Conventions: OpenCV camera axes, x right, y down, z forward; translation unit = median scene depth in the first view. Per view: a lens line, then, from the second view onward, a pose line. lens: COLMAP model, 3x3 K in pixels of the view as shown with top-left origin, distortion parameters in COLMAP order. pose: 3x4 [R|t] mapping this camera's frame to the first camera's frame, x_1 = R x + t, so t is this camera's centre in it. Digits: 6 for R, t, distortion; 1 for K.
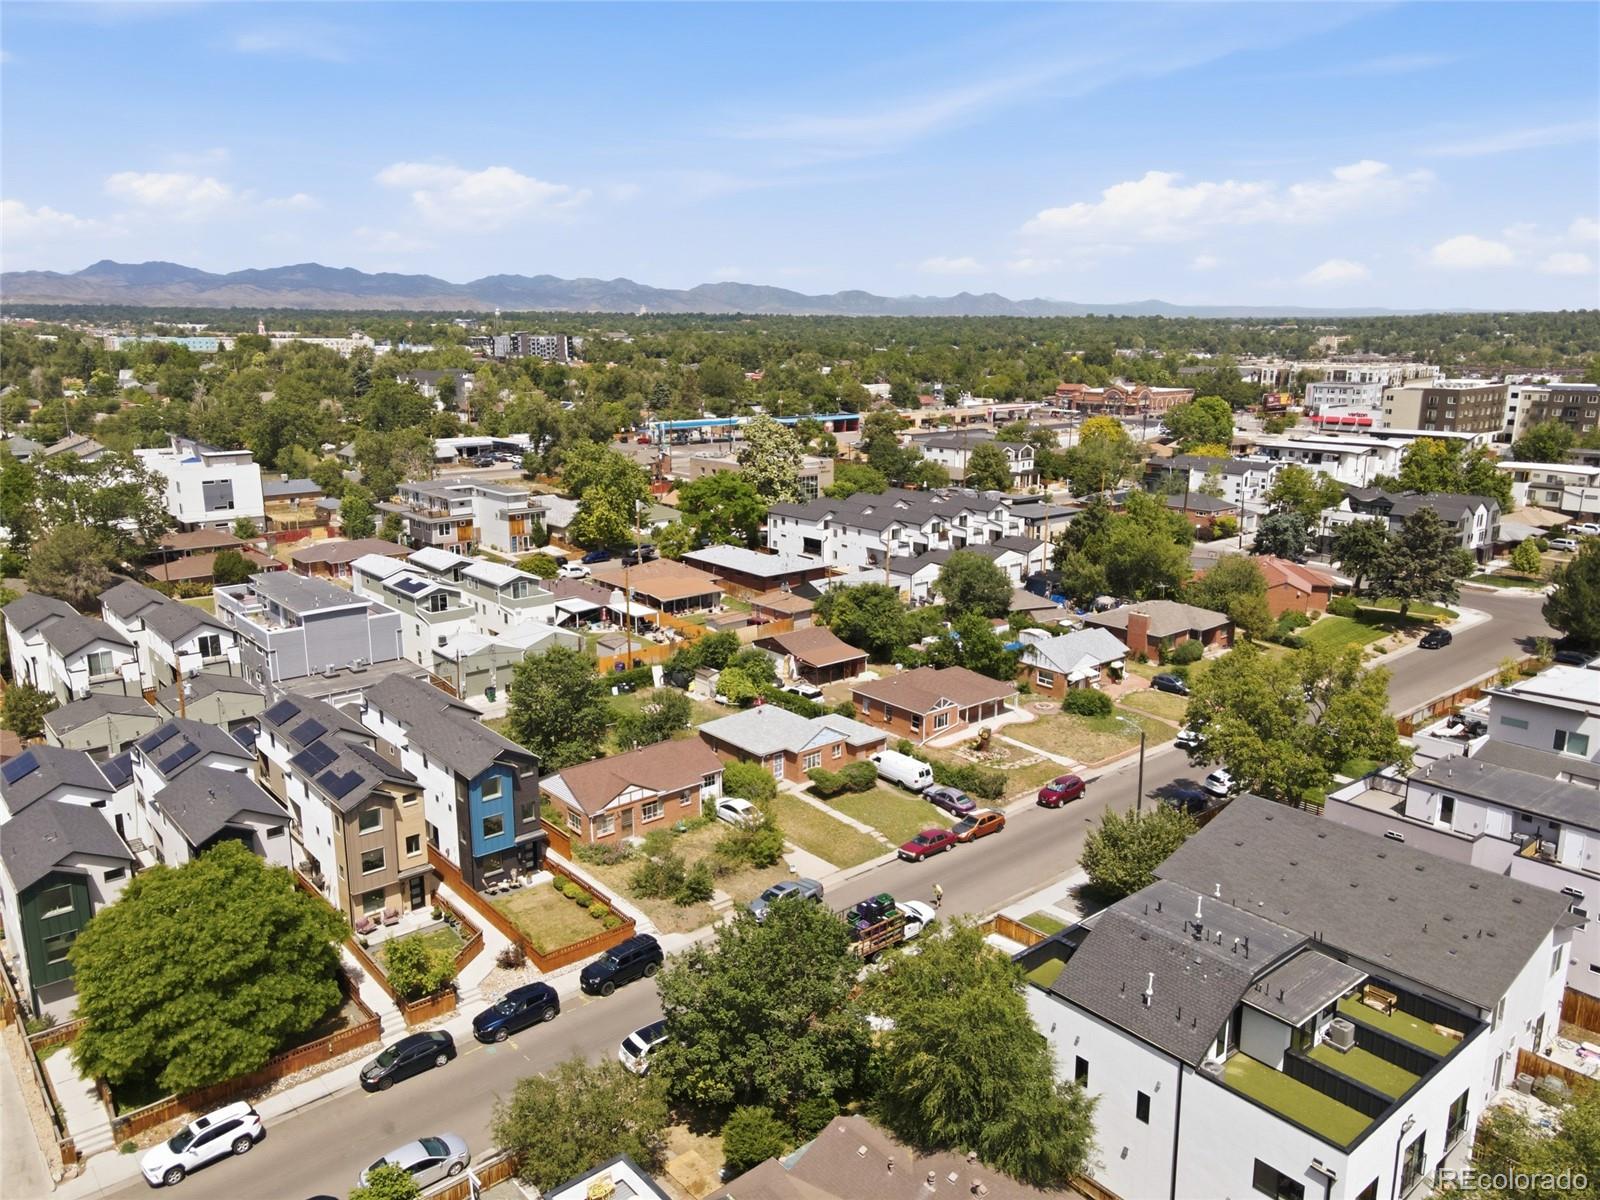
lens RADIAL K [[1168.3, 0, 792.5], [0, 1168.3, 592.4], [0, 0, 1]] dist [0.055921, -0.022864]
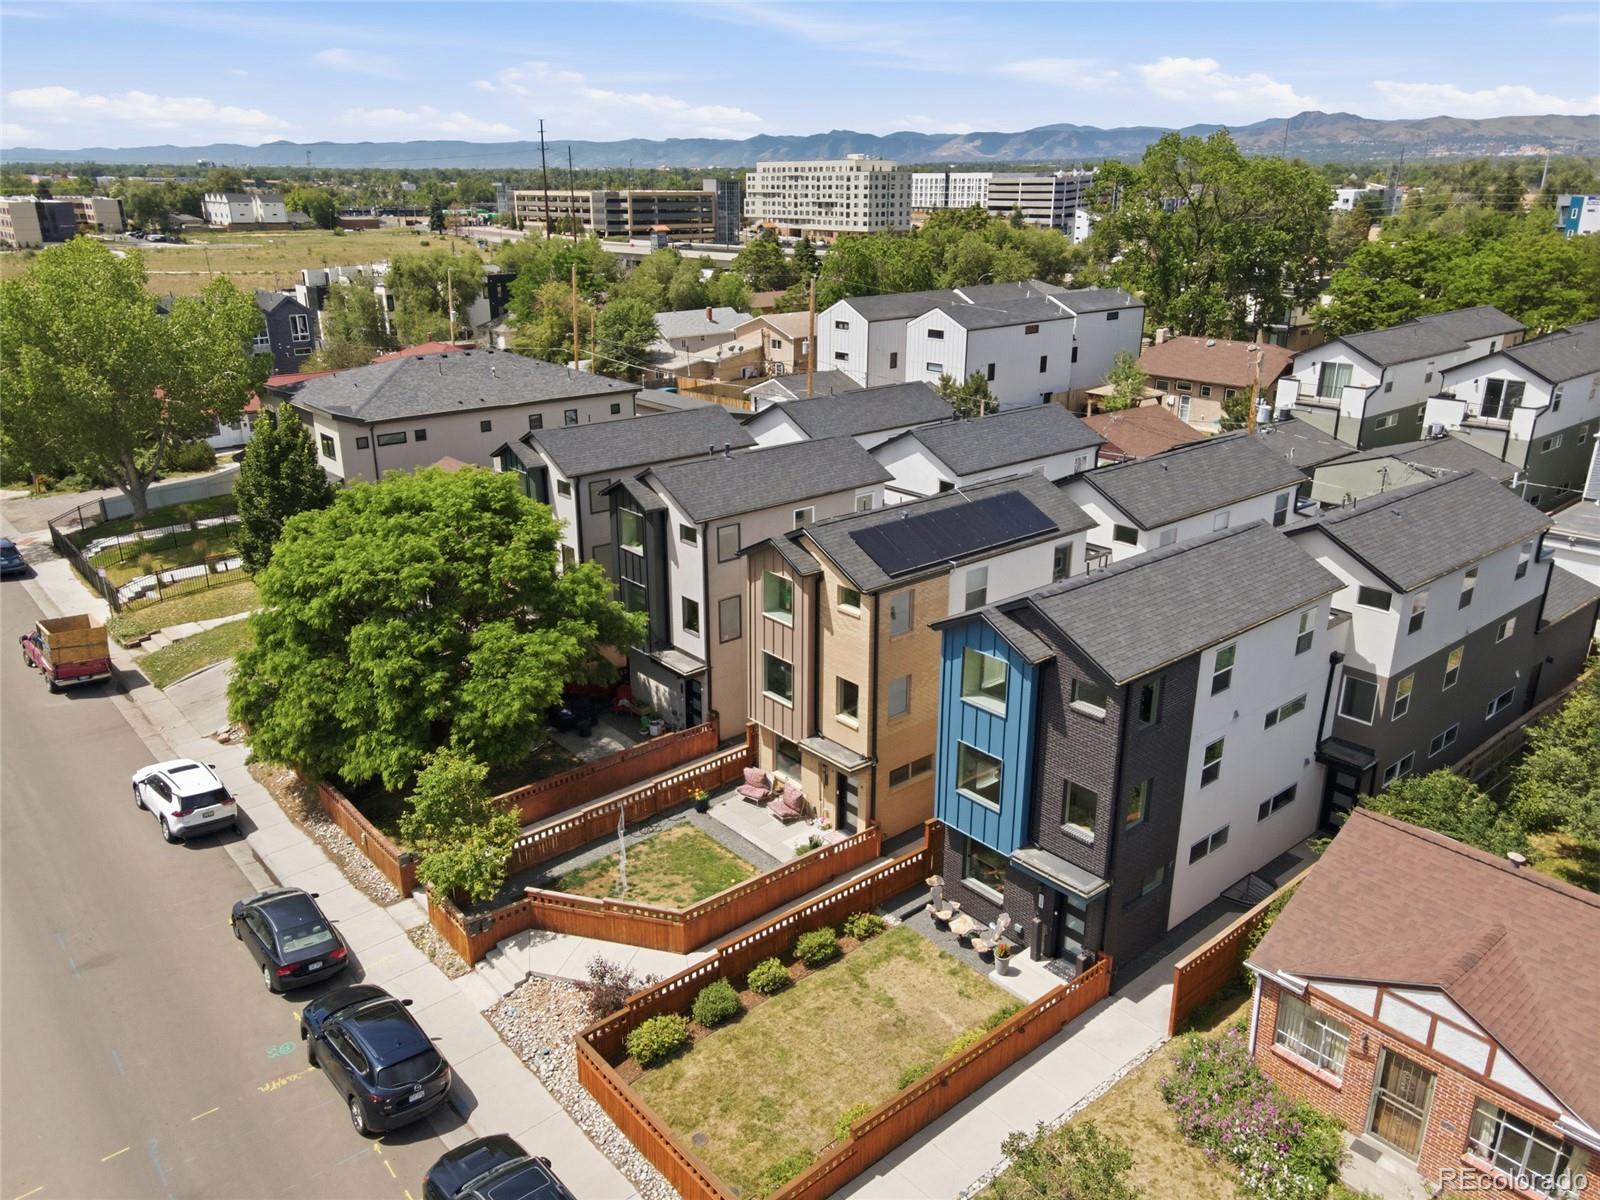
lens RADIAL K [[1168.3, 0, 792.6], [0, 1168.3, 596.1], [0, 0, 1]] dist [0.055921, -0.022864]
pose [[-0.009814, 0.327295, -0.944871, 0.057430], [-0.221135, 0.920811, 0.321258, 0.021675], [0.975194, 0.212097, 0.063339, 0.572463]]
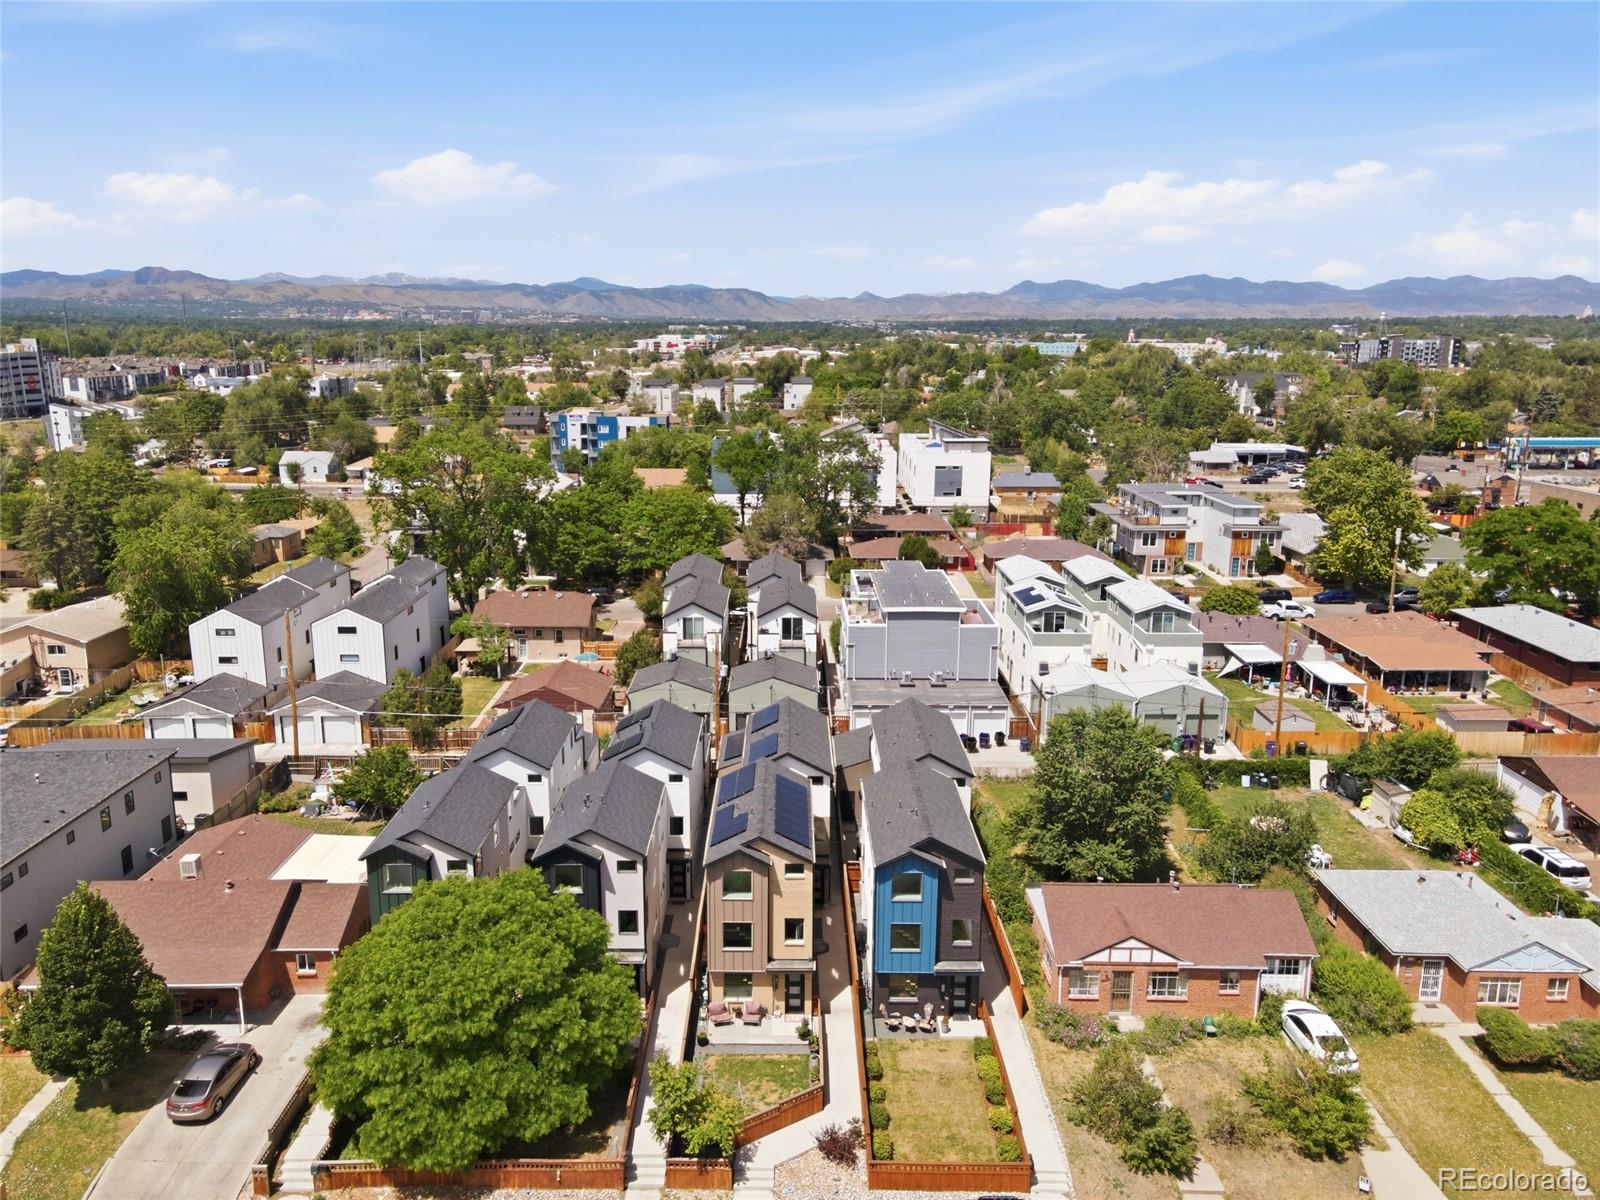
lens RADIAL K [[1168.3, 0, 789.7], [0, 1168.3, 603.5], [0, 0, 1]] dist [0.055921, -0.022864]
pose [[0.762927, 0.148076, -0.629297, 0.072922], [-0.147929, 0.987575, 0.053038, -0.020135], [0.629332, 0.052628, 0.775353, 0.243942]]
